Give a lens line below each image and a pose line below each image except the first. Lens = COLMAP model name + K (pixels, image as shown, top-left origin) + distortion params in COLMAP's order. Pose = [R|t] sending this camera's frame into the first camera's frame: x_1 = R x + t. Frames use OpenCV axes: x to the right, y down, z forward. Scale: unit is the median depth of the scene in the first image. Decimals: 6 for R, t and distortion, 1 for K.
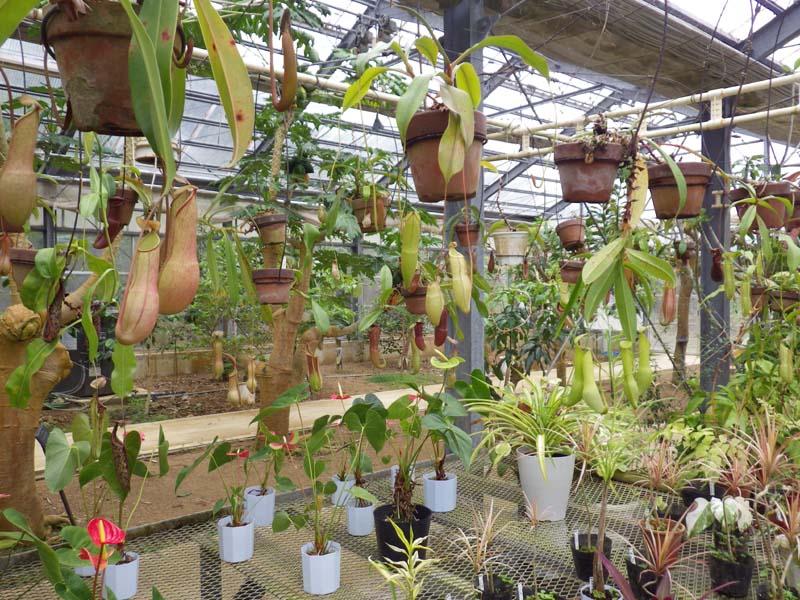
lens RADIAL K [[669.0, 0, 400.0], [0, 669.0, 300.0], [0, 0, 1]] dist [0.006552, -0.003352]
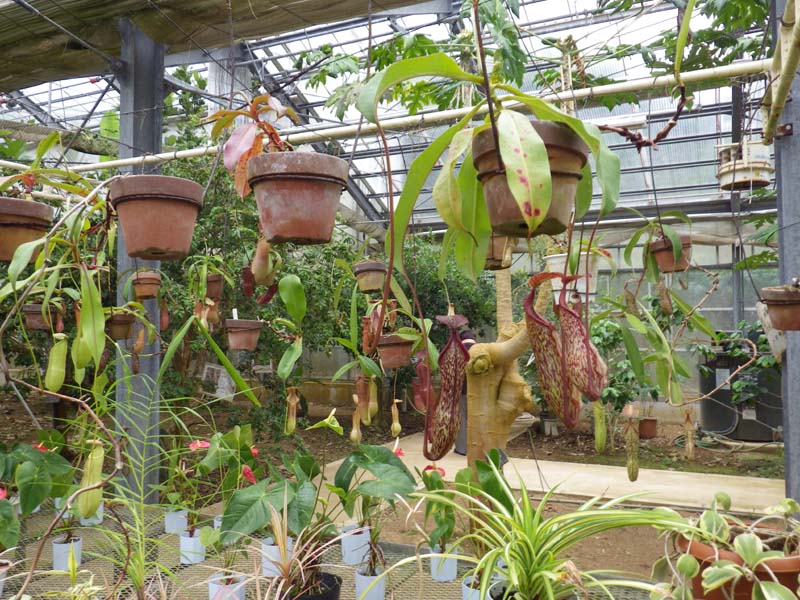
lens RADIAL K [[653.6, 0, 400.0], [0, 653.6, 300.0], [0, 0, 1]] dist [0.029990, 0.001108]
pose [[0.431006, -0.053381, -0.900769, 0.436296], [0.002890, 0.998325, -0.057780, -0.004039], [0.902345, 0.022301, 0.430438, 0.373302]]
